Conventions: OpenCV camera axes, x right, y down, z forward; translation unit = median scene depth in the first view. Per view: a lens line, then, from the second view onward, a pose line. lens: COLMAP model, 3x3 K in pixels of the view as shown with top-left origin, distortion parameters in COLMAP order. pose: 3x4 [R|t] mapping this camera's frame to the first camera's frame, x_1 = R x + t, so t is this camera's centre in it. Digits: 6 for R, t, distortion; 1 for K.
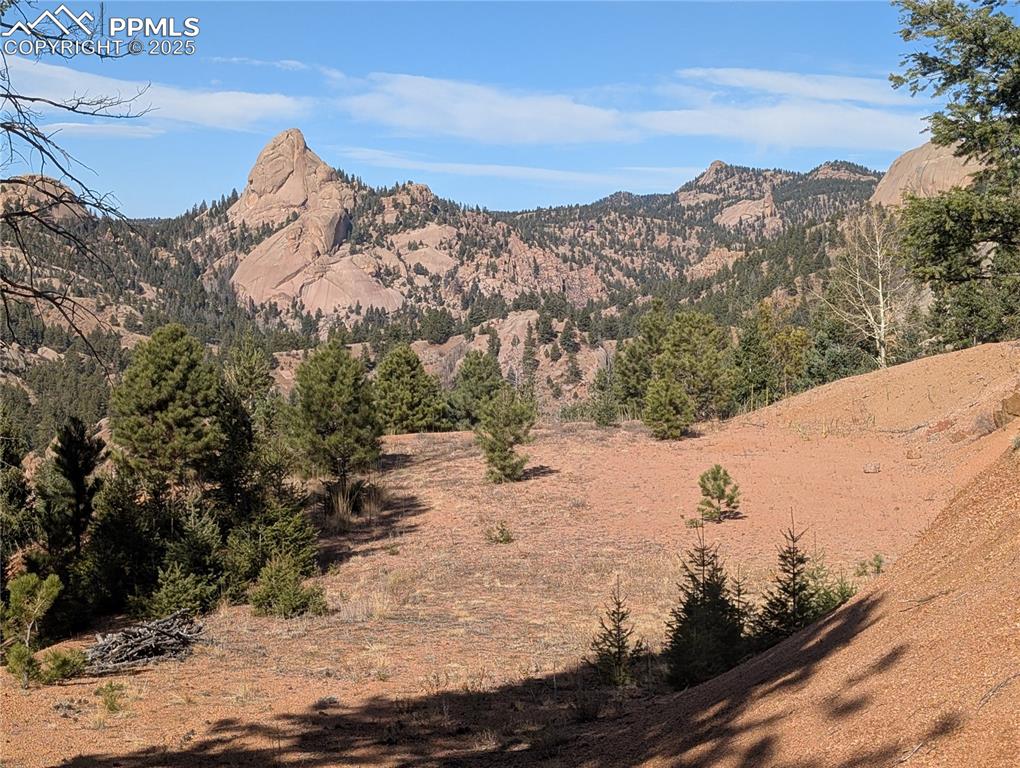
lens RADIAL K [[1834.9, 0, 510.0], [0, 1834.9, 384.0], [0, 0, 1]] dist [0.338516, -1.757207]
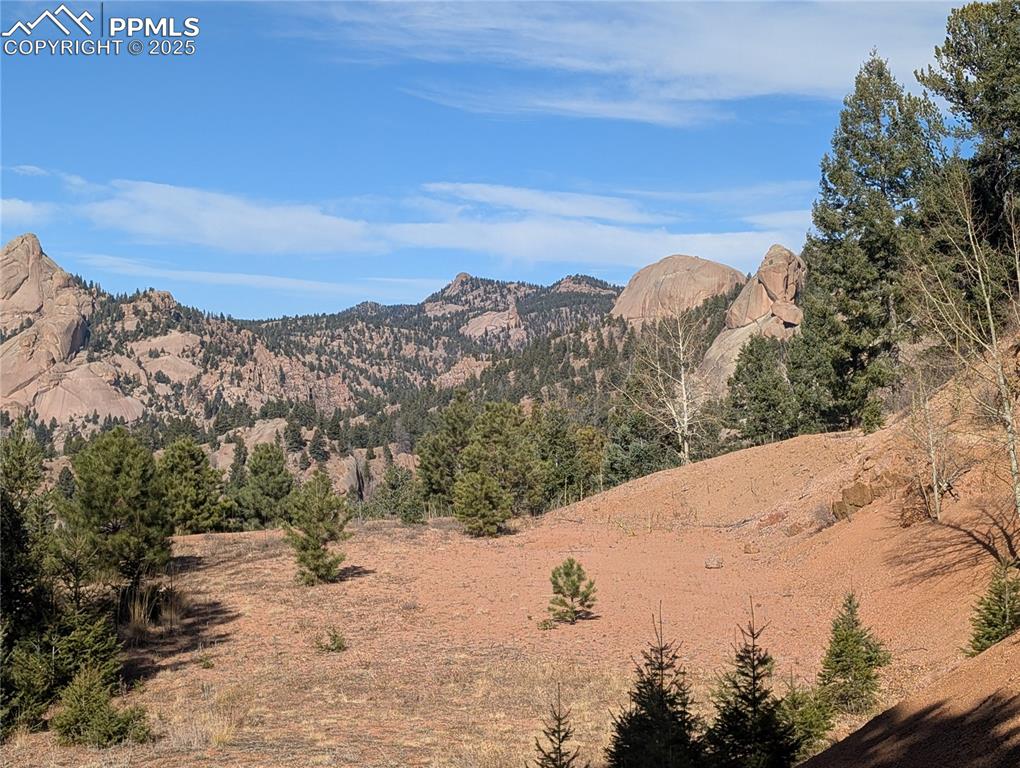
lens RADIAL K [[1834.9, 0, 510.0], [0, 1834.9, 384.0], [0, 0, 1]] dist [0.338516, -1.757207]
pose [[0.990499, 0.003116, 0.137488, -0.024474], [0.005084, 0.998230, -0.059251, 0.007268], [-0.137429, 0.059387, 0.988730, 0.068431]]
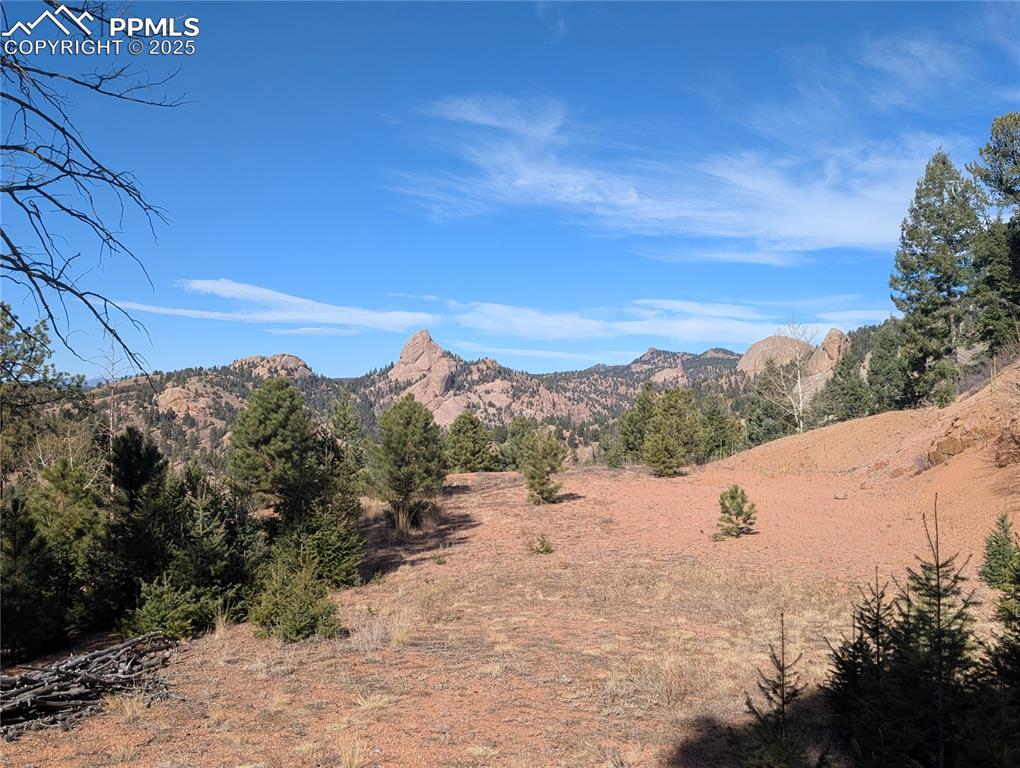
lens RADIAL K [[990.9, 0, 522.1], [0, 990.9, 387.3], [0, 0, 1]] dist [0.157540, -0.325008]
pose [[0.999830, 0.004418, -0.017897, -0.003638], [-0.005850, 0.996713, -0.080801, 0.021084], [0.017482, 0.080892, 0.996570, 0.237727]]
